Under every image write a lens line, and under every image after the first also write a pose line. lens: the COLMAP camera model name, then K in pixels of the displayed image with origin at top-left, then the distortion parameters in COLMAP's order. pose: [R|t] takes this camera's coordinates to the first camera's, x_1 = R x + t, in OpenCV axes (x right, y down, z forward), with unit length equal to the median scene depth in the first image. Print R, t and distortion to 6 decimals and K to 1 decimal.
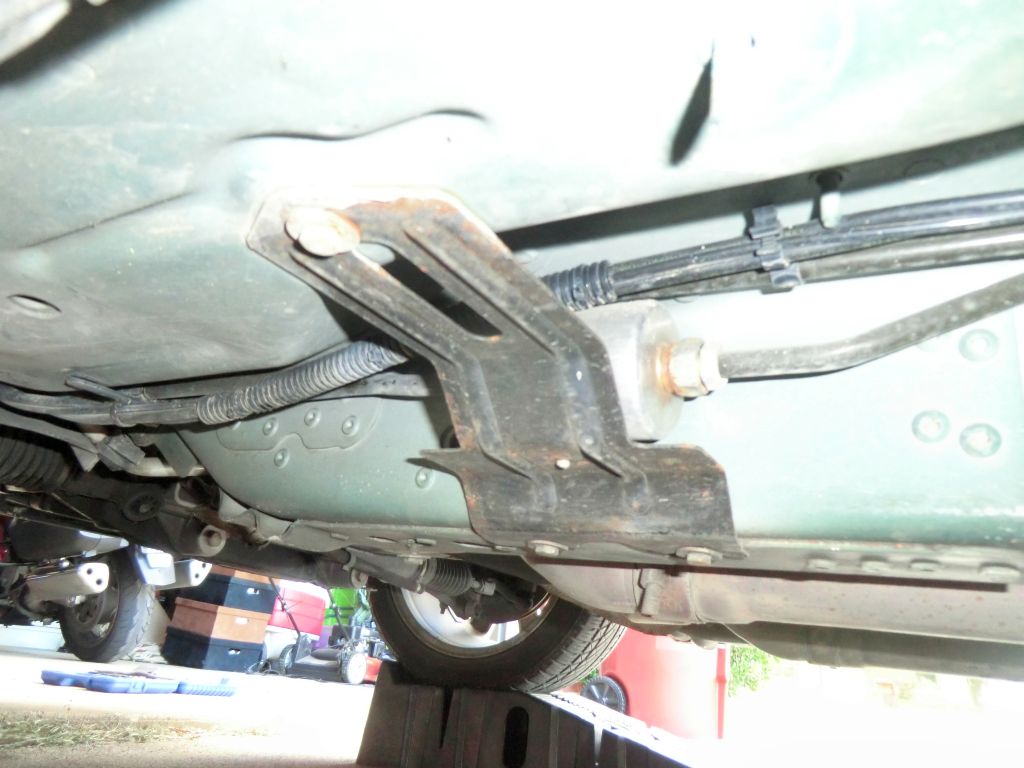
lens RADIAL K [[765.6, 0, 512.0], [0, 765.6, 384.0], [0, 0, 1]] dist [-0.091593, 0.101126]
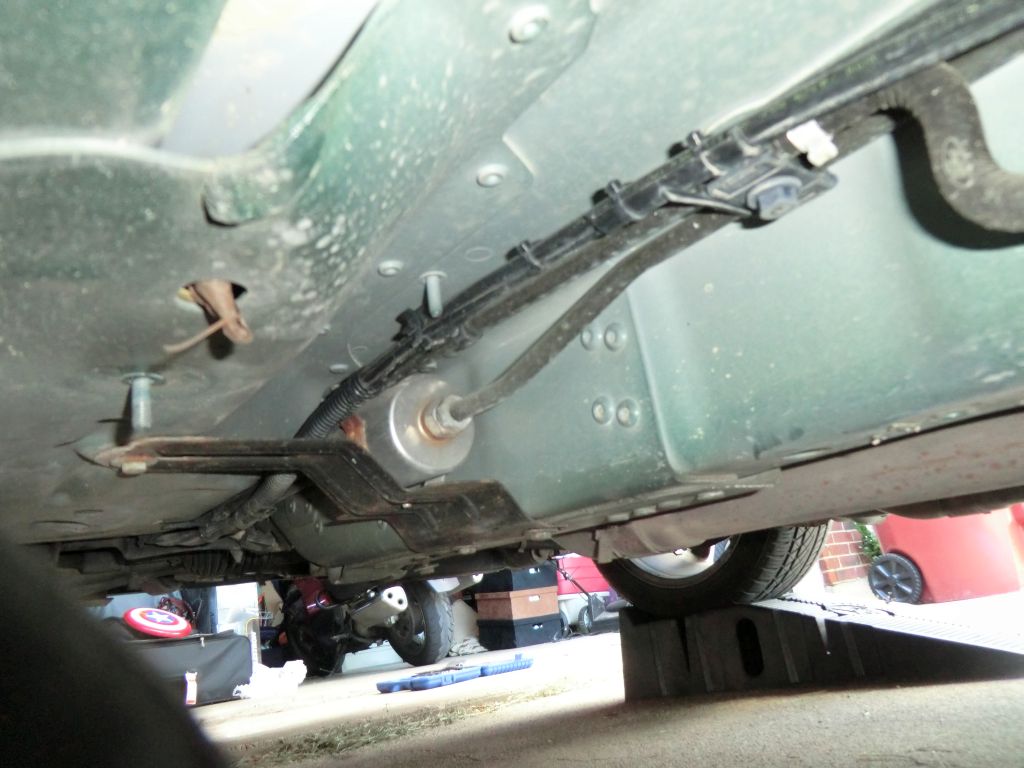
lens RADIAL K [[784.9, 0, 544.4], [0, 784.9, 384.1], [0, 0, 1]] dist [-0.183096, 0.381368]
pose [[0.895783, -0.334817, -0.292354, 0.184268], [0.359102, 0.932747, 0.032077, -0.013124], [0.261953, -0.133719, 0.955772, -0.060133]]
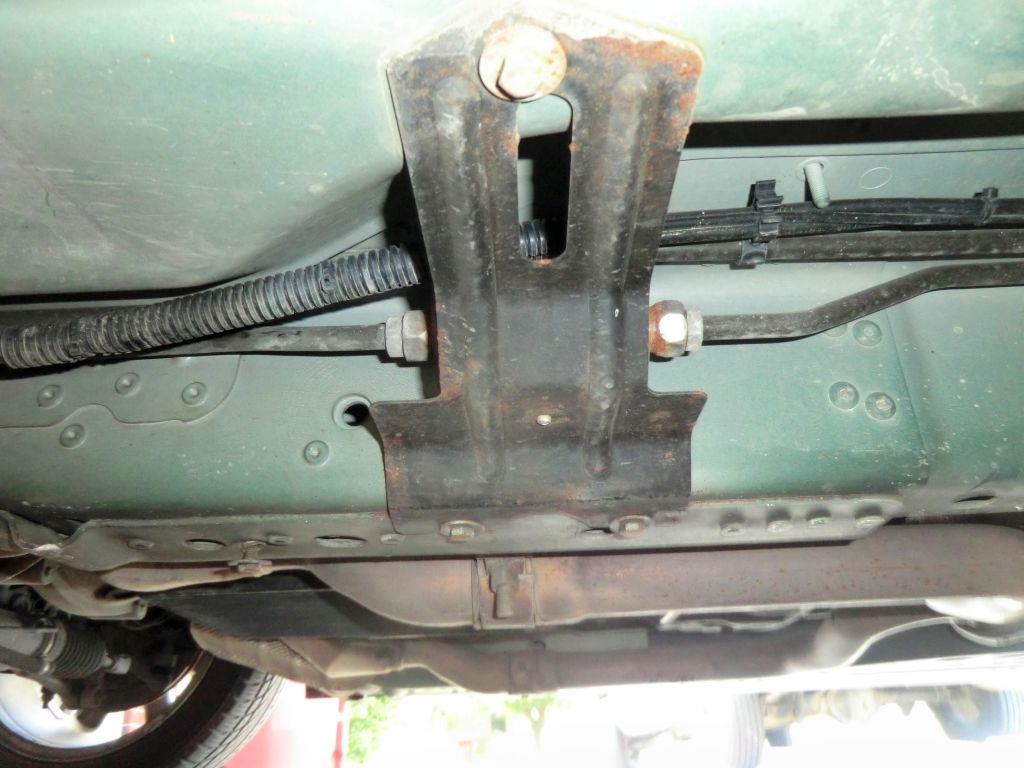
lens RADIAL K [[765.6, 0, 512.0], [0, 765.6, 384.0], [0, 0, 1]] dist [-0.091593, 0.101126]
pose [[0.858868, 0.082032, 0.505585, -0.106792], [-0.030260, 0.993494, -0.109793, 0.039479], [-0.511302, 0.078999, 0.855763, 0.050880]]
